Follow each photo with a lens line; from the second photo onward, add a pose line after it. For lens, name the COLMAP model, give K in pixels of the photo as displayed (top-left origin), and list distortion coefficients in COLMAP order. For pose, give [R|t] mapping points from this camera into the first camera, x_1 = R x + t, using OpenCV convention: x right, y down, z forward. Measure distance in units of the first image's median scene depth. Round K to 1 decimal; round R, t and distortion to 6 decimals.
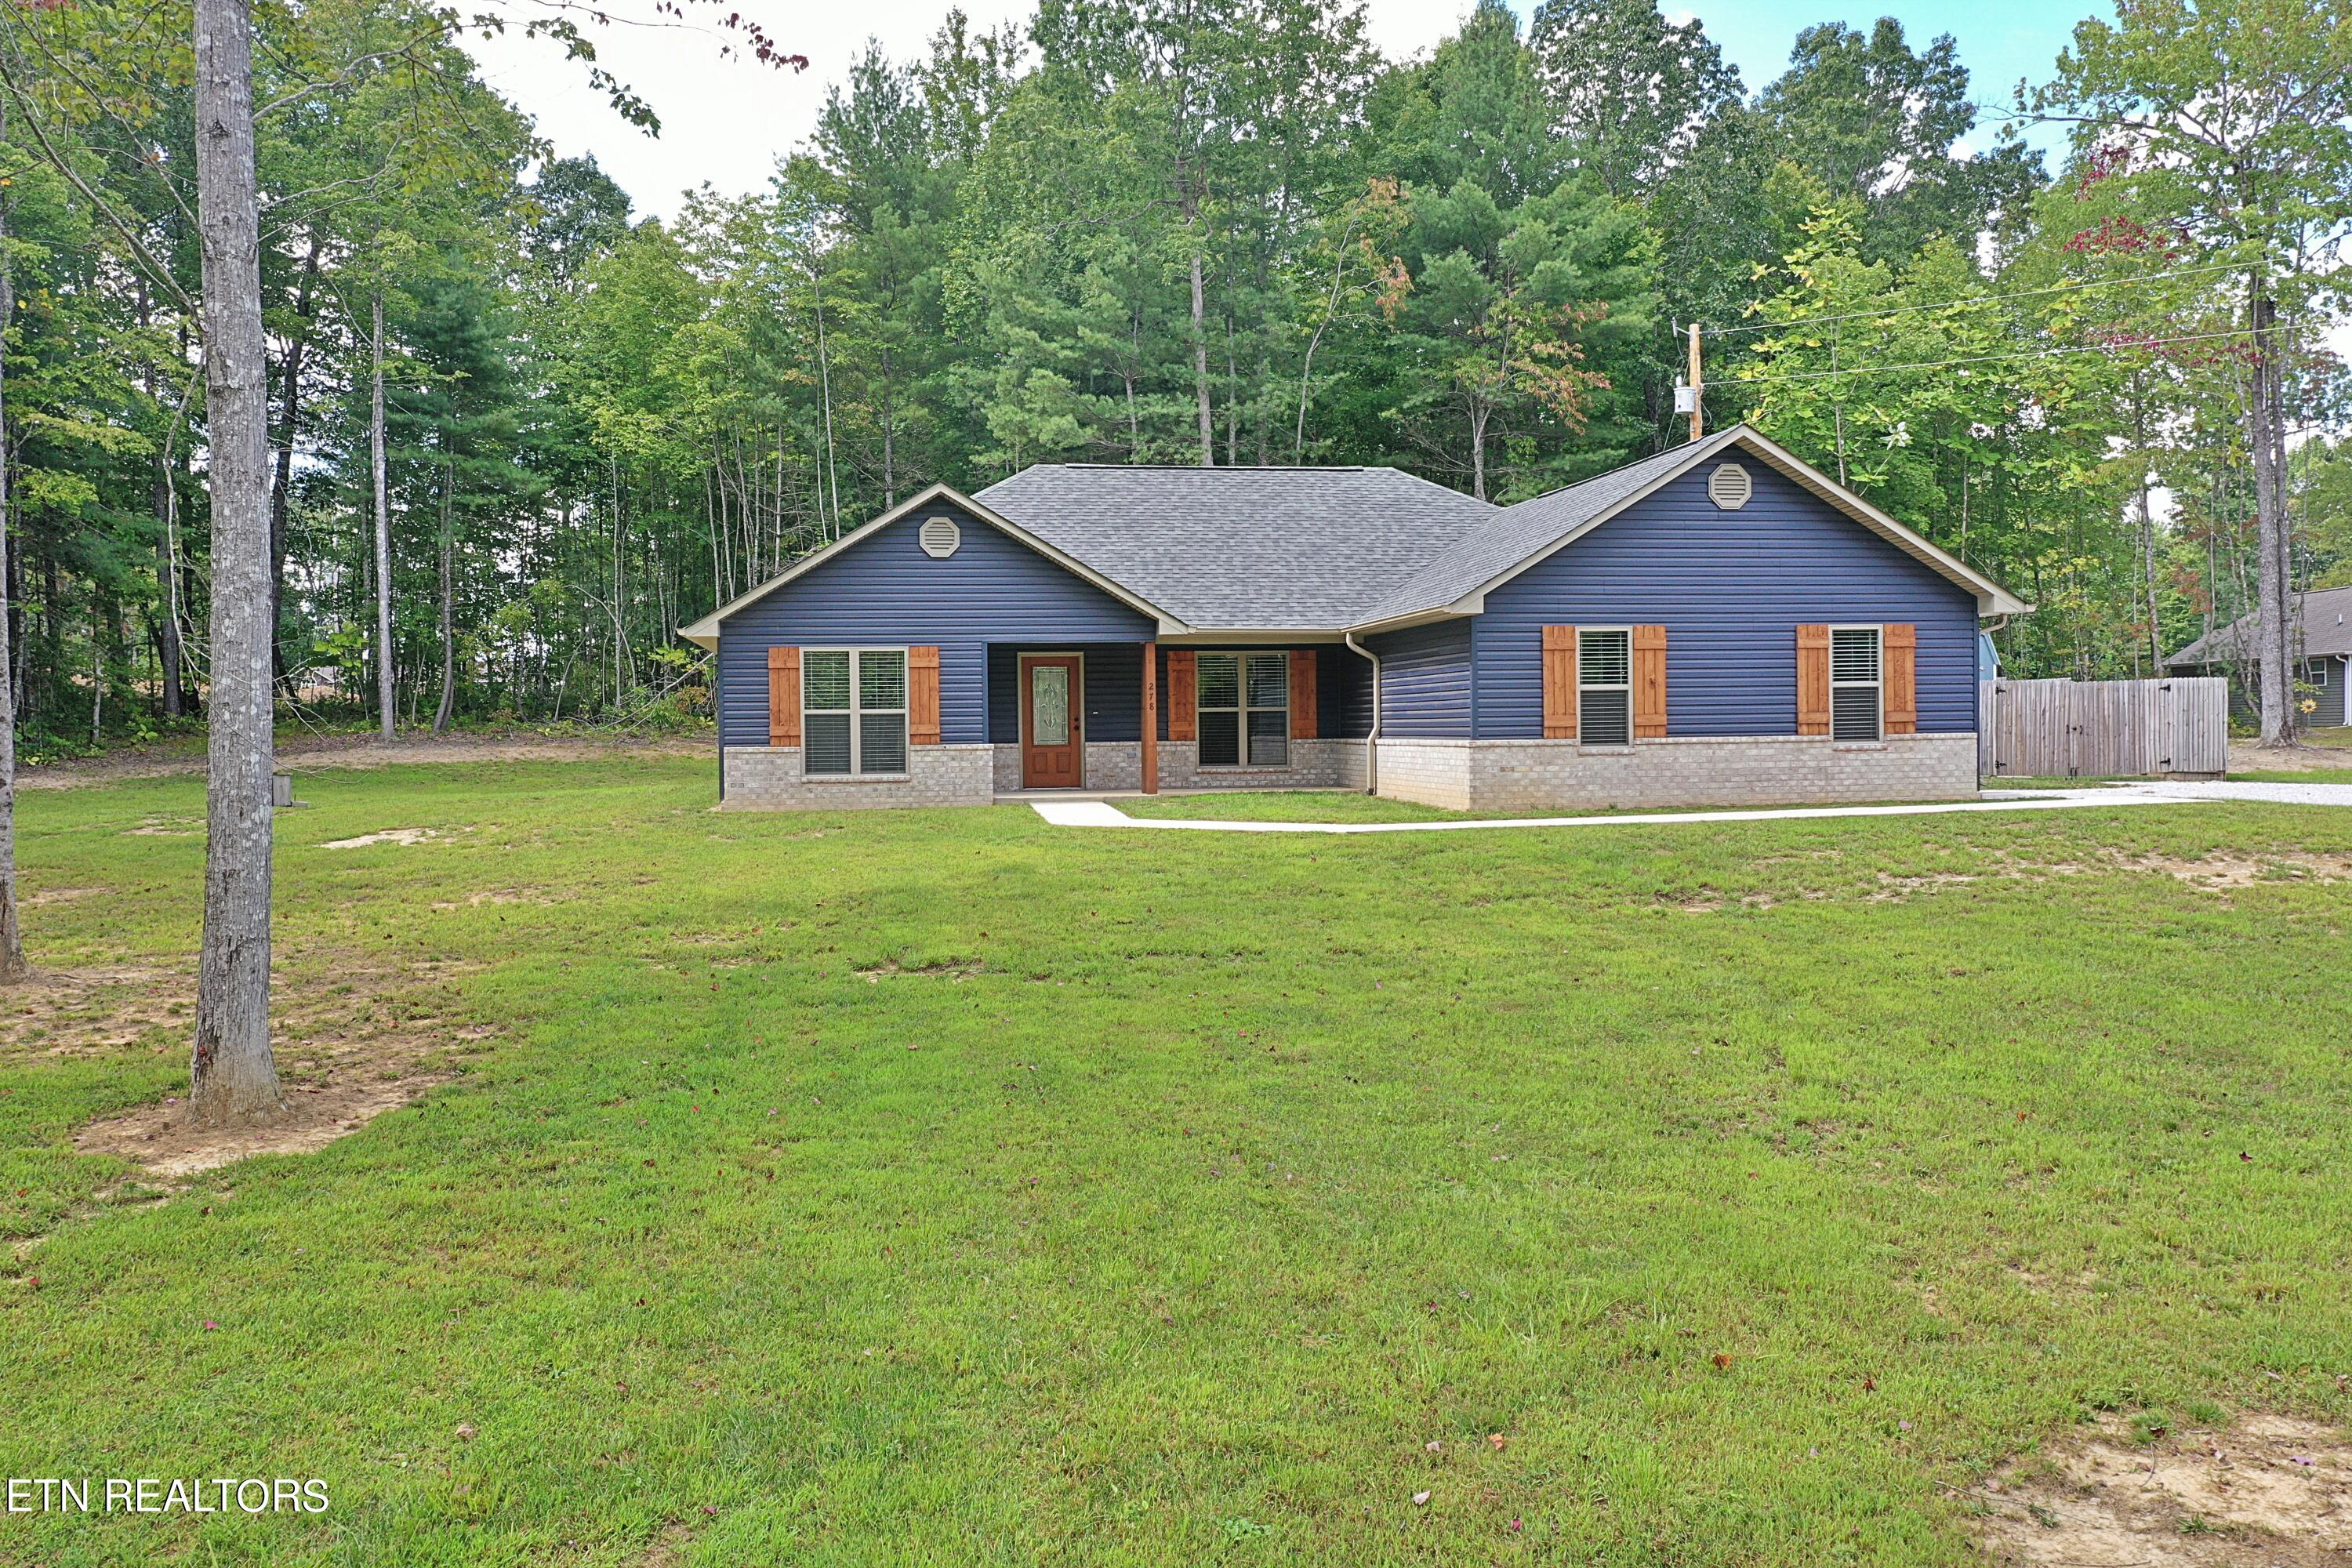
lens RADIAL K [[1858.3, 0, 1170.7], [0, 1858.3, 777.6], [0, 0, 1]] dist [-0.009736, 0.010799]
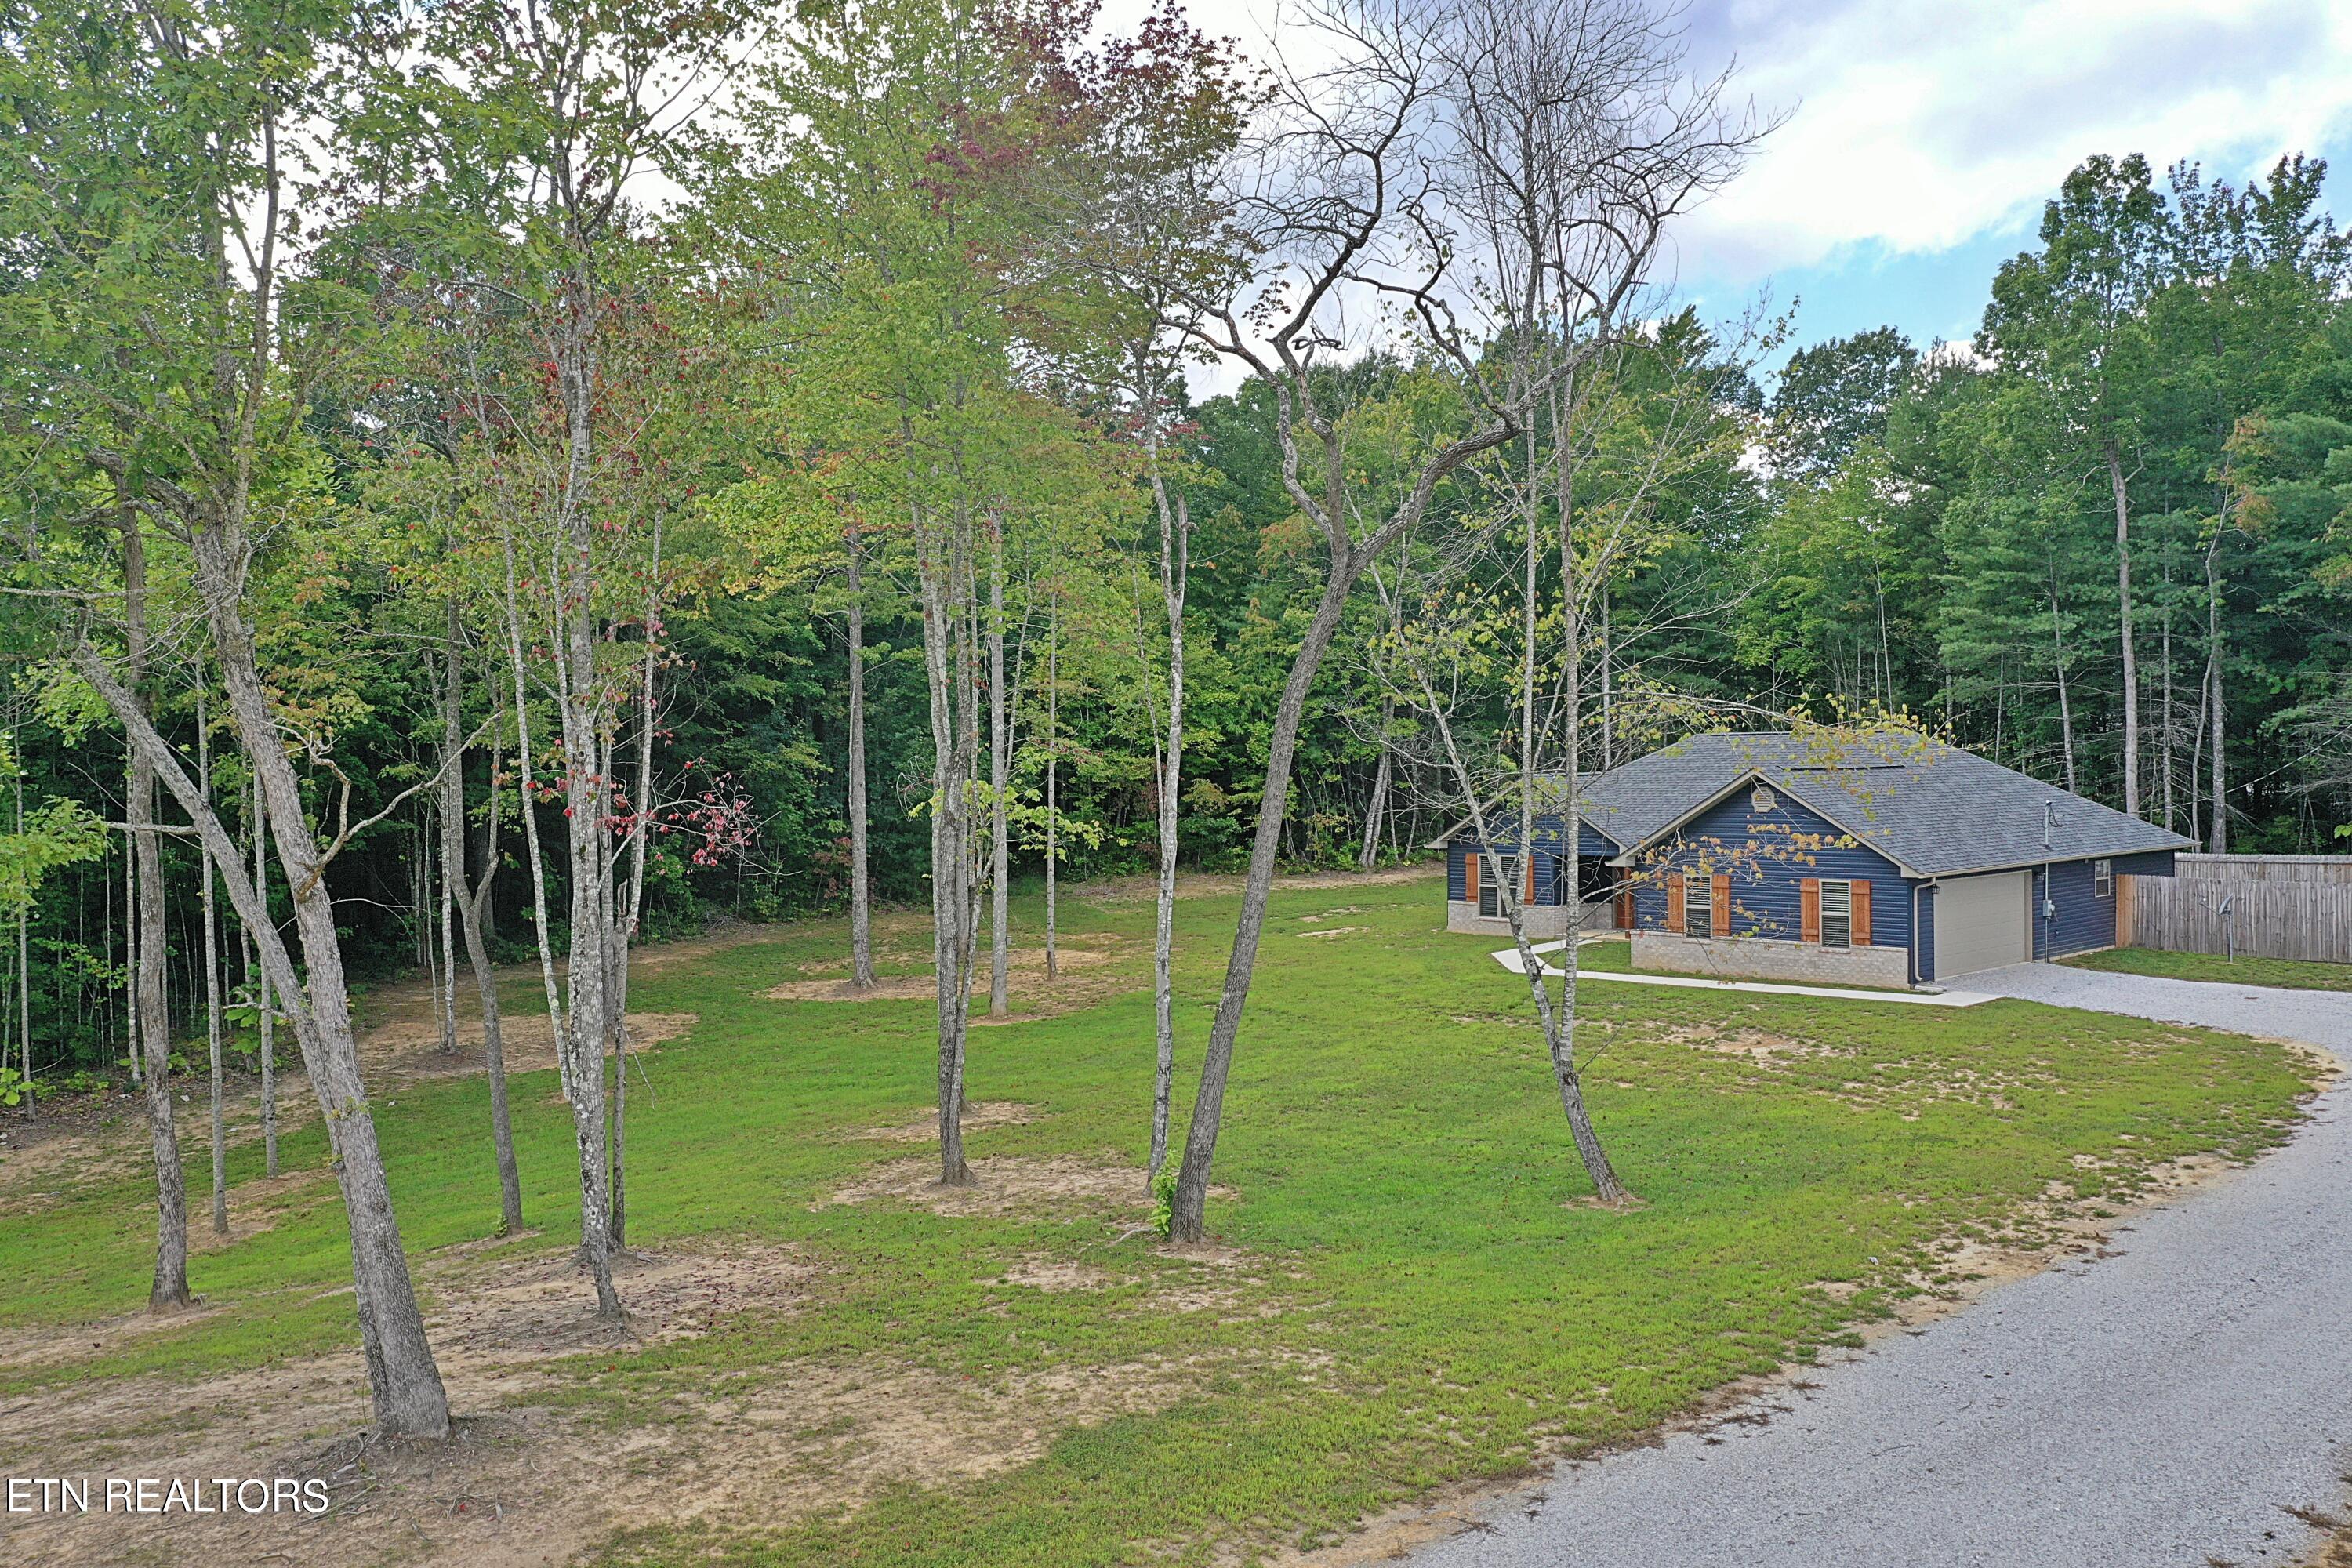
lens RADIAL K [[1858.3, 0, 1163.6], [0, 1858.3, 781.8], [0, 0, 1]] dist [-0.009736, 0.010799]
pose [[0.554211, 0.014044, -0.832258, 1.188433], [-0.015662, 0.999857, 0.006442, -0.142502], [0.832229, 0.009465, 0.554352, -0.378729]]
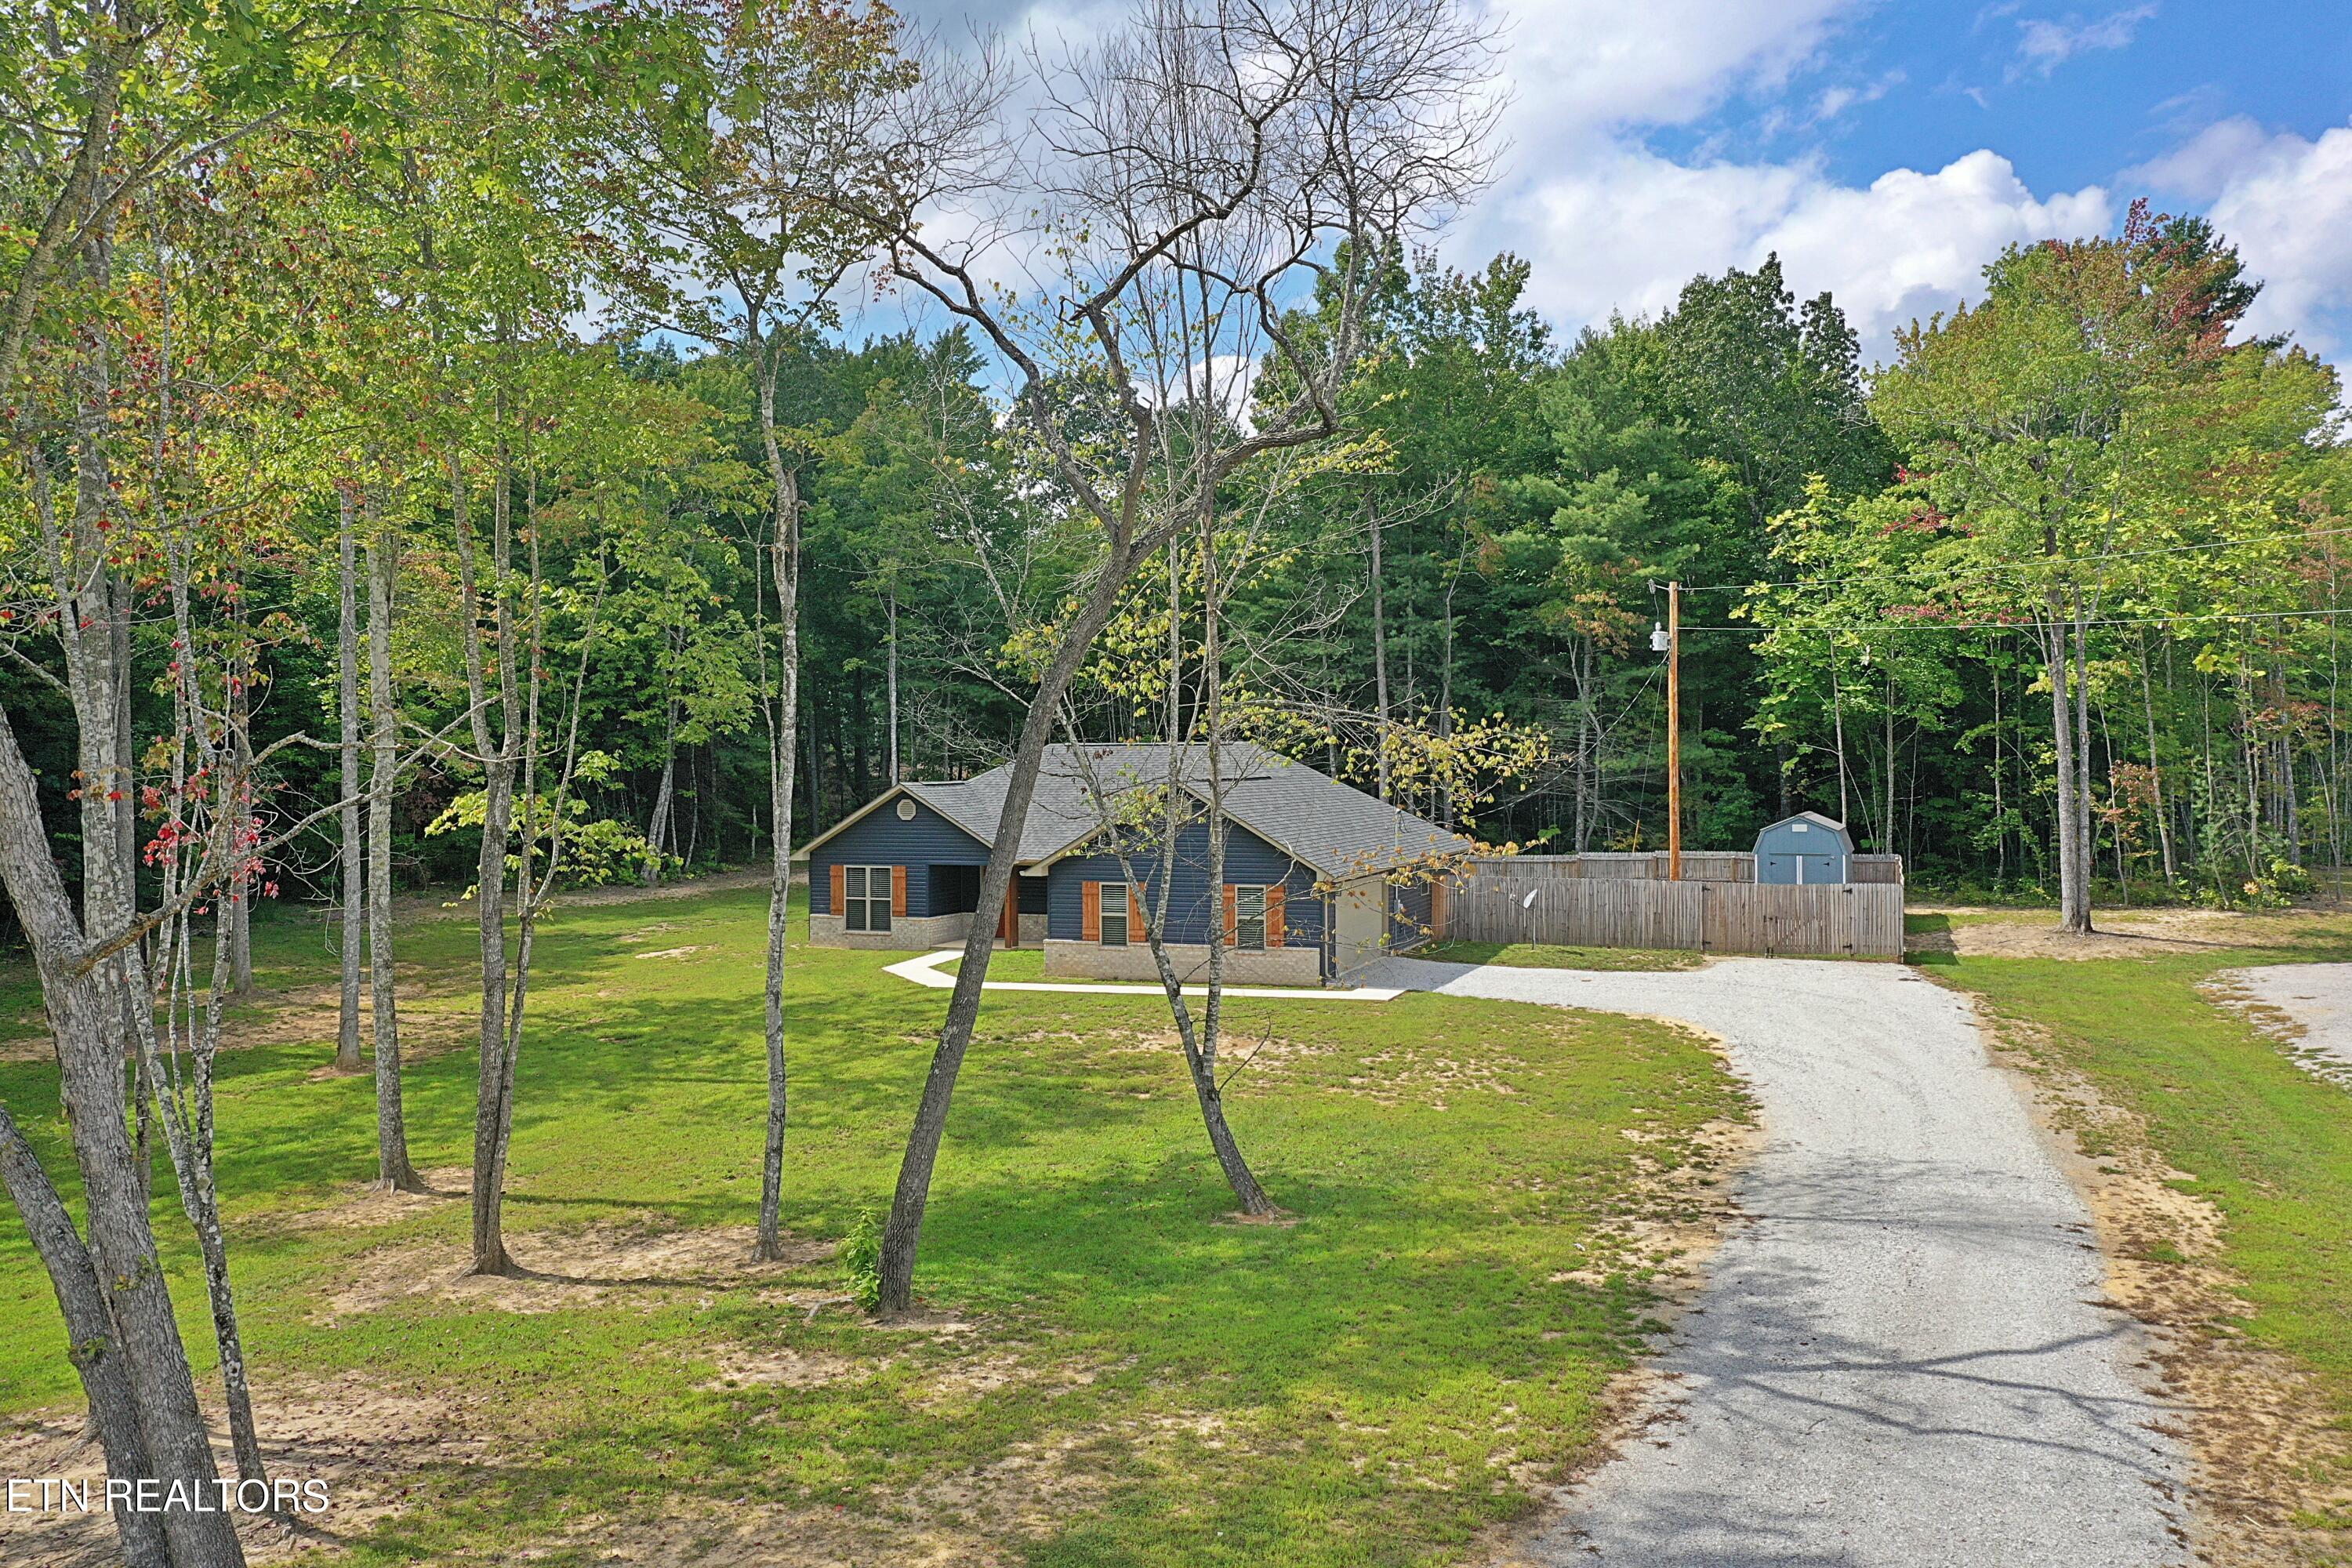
lens RADIAL K [[1858.3, 0, 1169.0], [0, 1858.3, 781.8], [0, 0, 1]] dist [-0.009736, 0.010799]
pose [[0.871110, 0.013427, -0.490905, 0.969535], [-0.018881, 0.999803, -0.006158, -0.138980], [0.490726, 0.014633, 0.871191, -0.495566]]
